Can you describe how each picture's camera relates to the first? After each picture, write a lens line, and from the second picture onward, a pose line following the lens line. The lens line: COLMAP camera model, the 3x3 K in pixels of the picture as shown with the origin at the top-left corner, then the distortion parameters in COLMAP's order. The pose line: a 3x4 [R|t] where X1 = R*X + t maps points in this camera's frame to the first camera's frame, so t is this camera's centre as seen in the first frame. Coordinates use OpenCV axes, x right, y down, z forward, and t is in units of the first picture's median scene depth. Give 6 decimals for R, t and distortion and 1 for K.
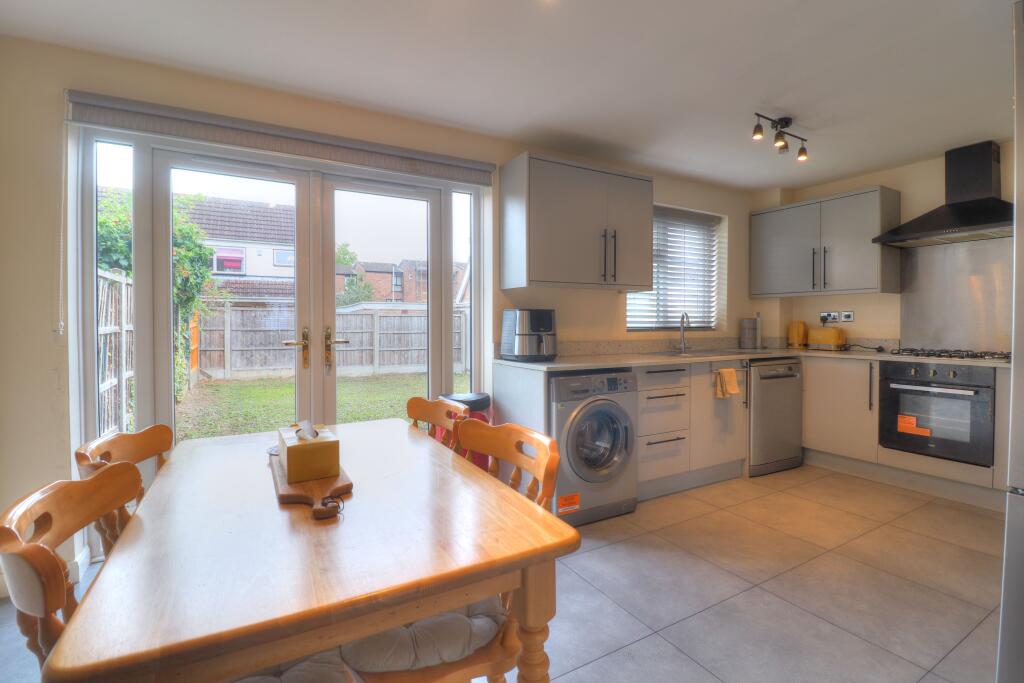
lens RADIAL K [[469.8, 0, 508.4], [0, 469.8, 328.5], [0, 0, 1]] dist [0.001199, -0.017061]
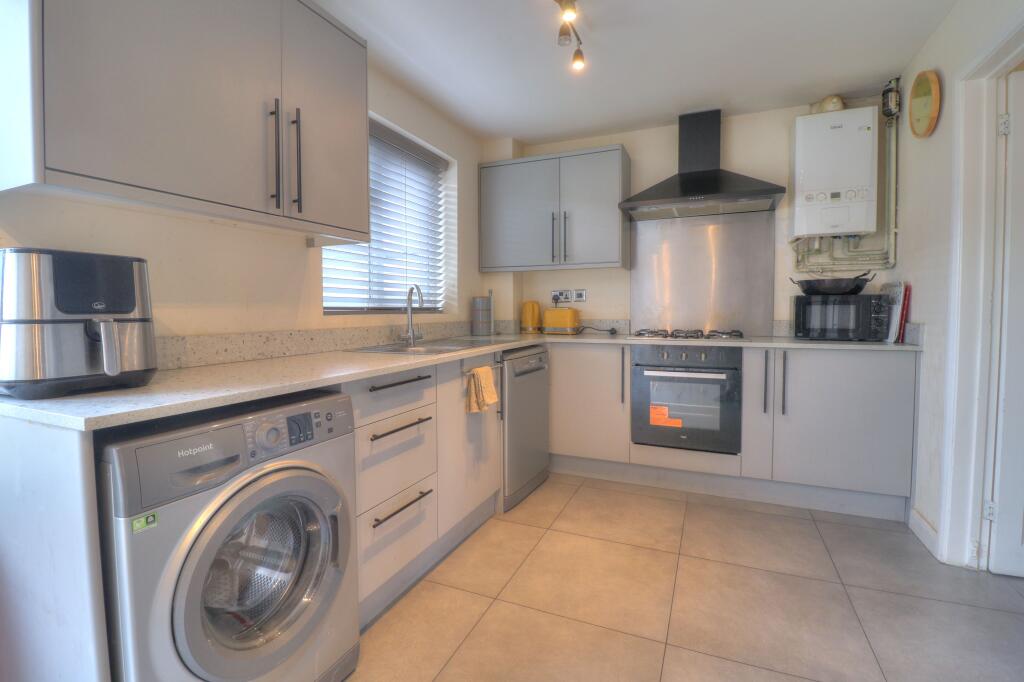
lens RADIAL K [[469.8, 0, 508.4], [0, 469.8, 328.0], [0, 0, 1]] dist [0.001199, -0.017061]
pose [[0.801659, -0.026766, 0.597183, 0.096510], [0.012064, 0.999518, 0.028604, 0.010639], [-0.597660, -0.015726, 0.801595, 0.436057]]
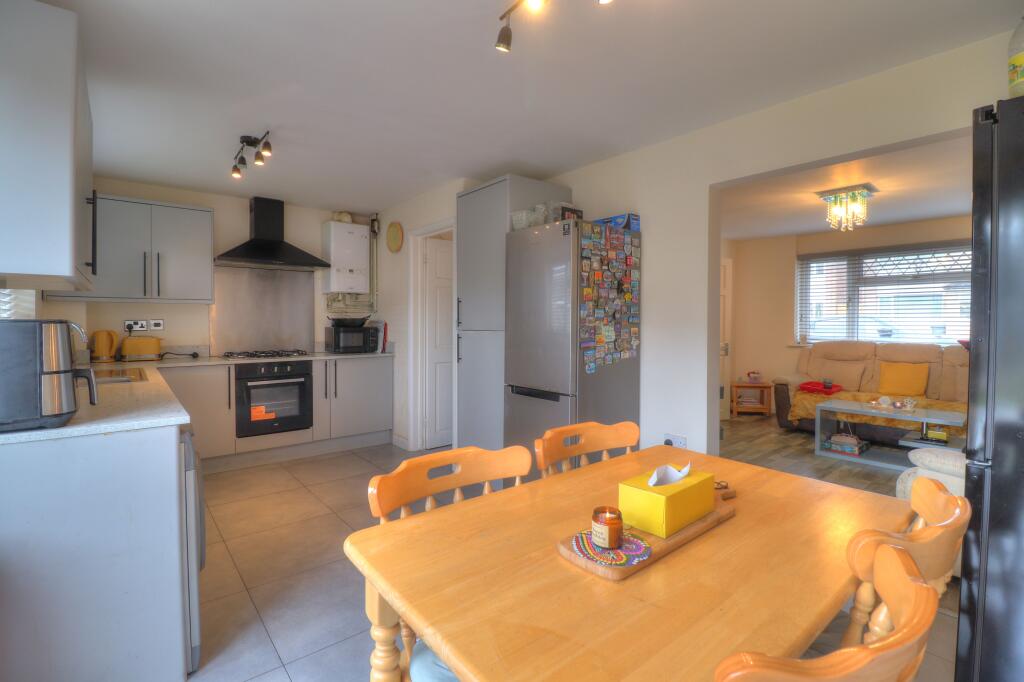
lens RADIAL K [[469.8, 0, 508.4], [0, 469.8, 328.0], [0, 0, 1]] dist [0.001199, -0.017061]
pose [[-0.180010, -0.013658, 0.983570, -0.462809], [0.013084, 0.999782, 0.016278, -0.030659], [-0.983578, 0.015799, -0.179792, 0.534901]]
